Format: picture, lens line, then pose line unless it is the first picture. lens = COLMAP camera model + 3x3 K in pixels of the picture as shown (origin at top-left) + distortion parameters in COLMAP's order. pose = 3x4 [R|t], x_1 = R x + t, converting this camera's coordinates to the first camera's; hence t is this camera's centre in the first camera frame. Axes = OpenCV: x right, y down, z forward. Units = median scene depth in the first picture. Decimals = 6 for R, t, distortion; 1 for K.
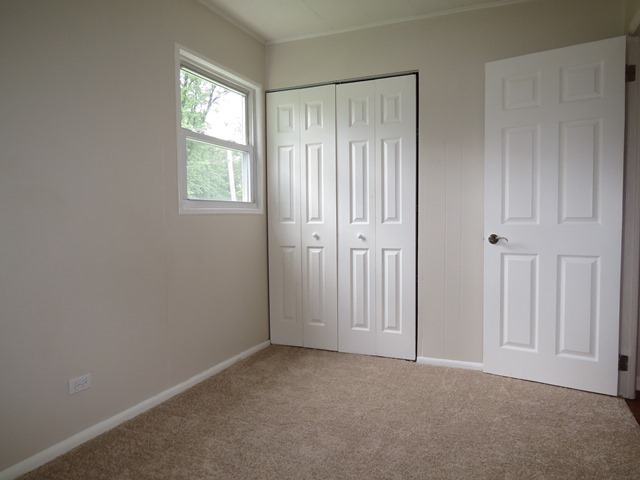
lens RADIAL K [[464.6, 0, 320.0], [0, 464.6, 240.0], [0, 0, 1]] dist [-0.001421, -0.004266]
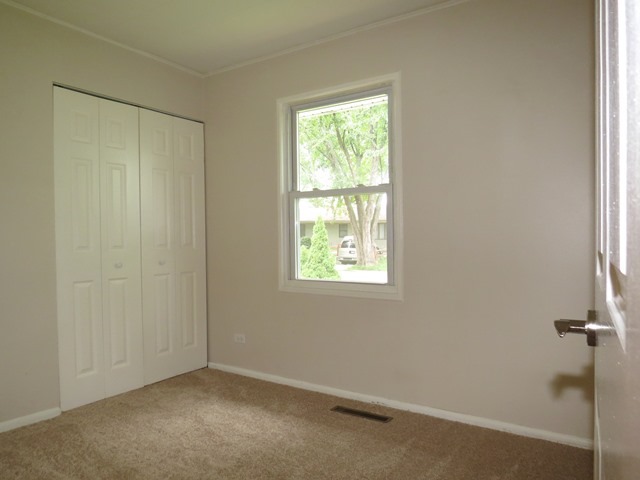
lens RADIAL K [[464.6, 0, 320.0], [0, 464.6, 240.0], [0, 0, 1]] dist [-0.001421, -0.004266]
pose [[0.181762, 0.004575, 0.983332, -0.810581], [0.066920, 0.997613, -0.017011, -0.015950], [-0.981063, 0.068896, 0.181022, 0.456883]]
